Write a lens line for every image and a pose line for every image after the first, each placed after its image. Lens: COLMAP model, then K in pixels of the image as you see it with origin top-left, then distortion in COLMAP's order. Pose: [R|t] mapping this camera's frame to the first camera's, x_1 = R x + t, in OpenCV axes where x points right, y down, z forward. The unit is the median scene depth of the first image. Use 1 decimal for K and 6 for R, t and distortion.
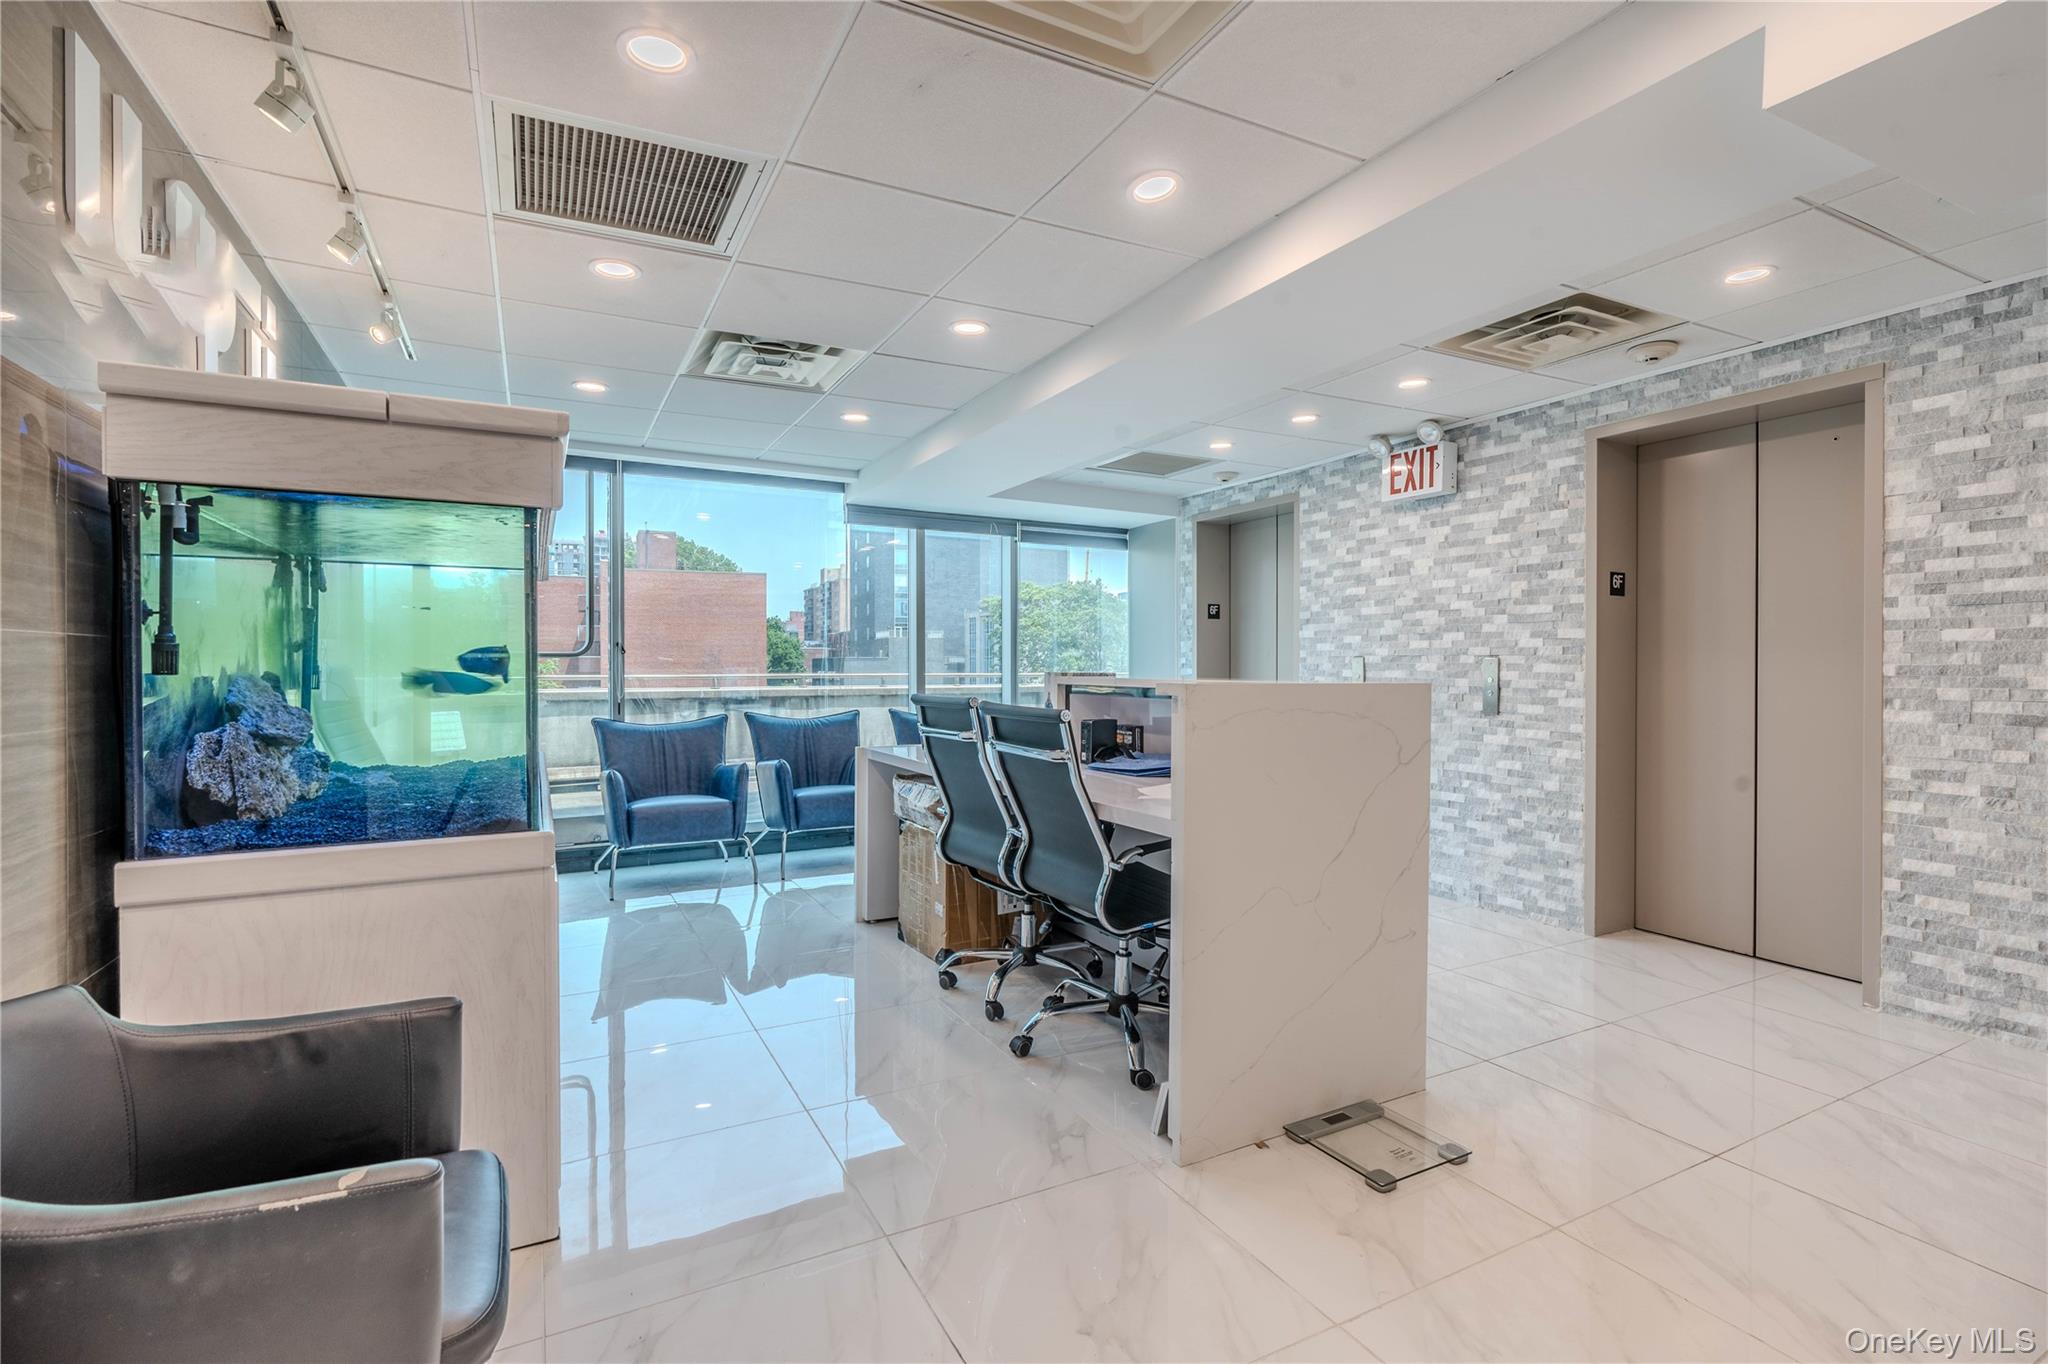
lens RADIAL K [[981.8, 0, 1036.9], [0, 981.8, 678.2], [0, 0, 1]] dist [-0.003367, 0.000173]
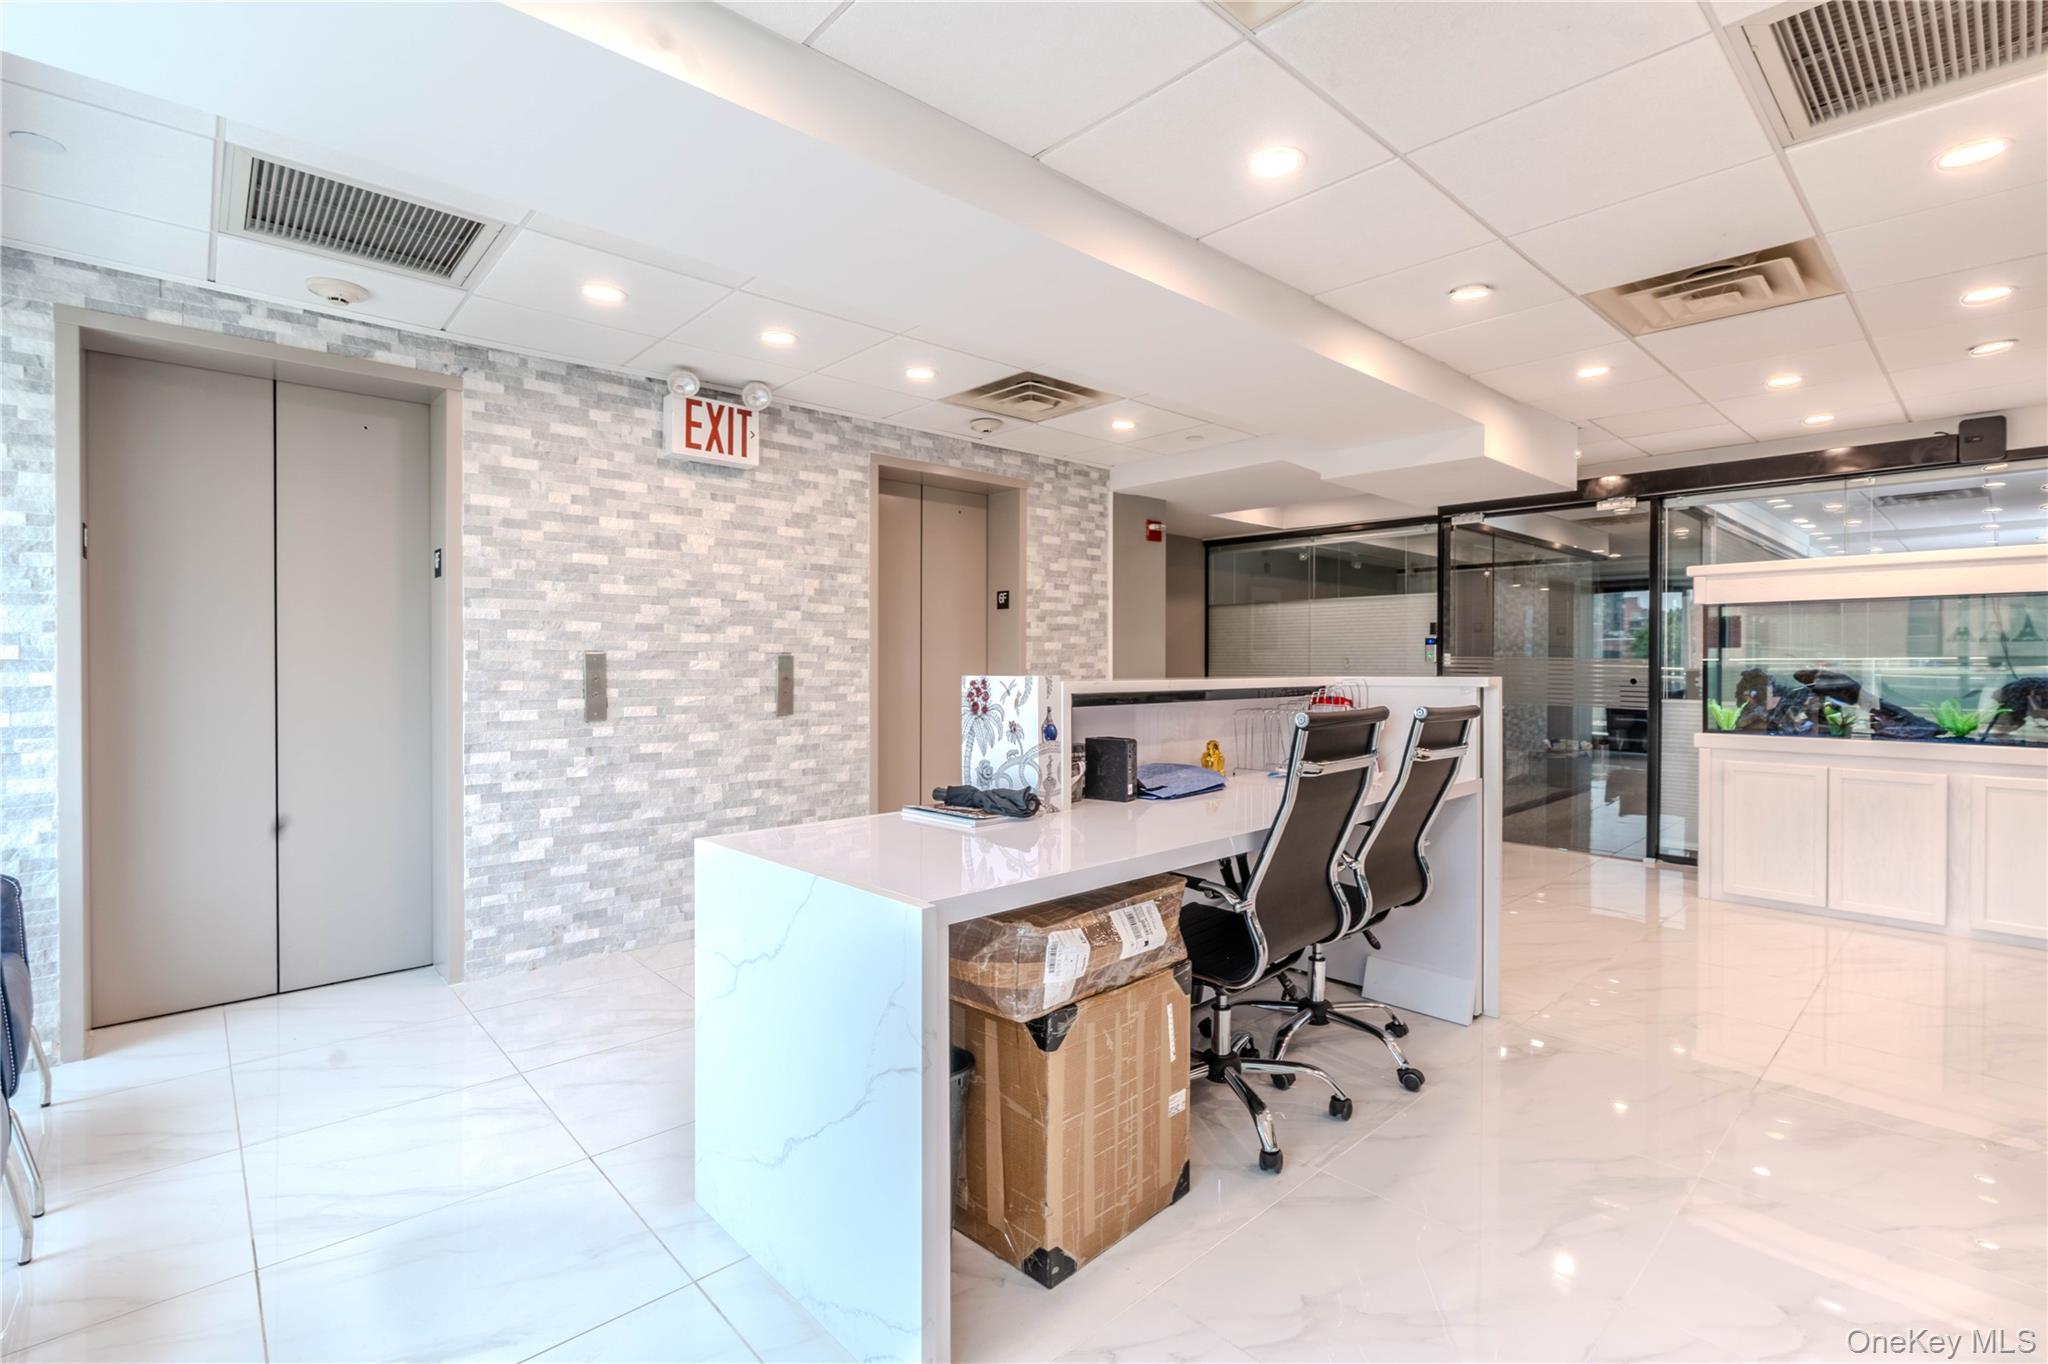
lens RADIAL K [[981.8, 0, 1027.4], [0, 981.8, 671.4], [0, 0, 1]] dist [-0.003367, 0.000173]
pose [[-0.287304, -0.011411, 0.957772, -0.506199], [0.011286, 0.999819, 0.015297, -0.016770], [-0.957773, 0.015205, -0.287123, 1.025208]]
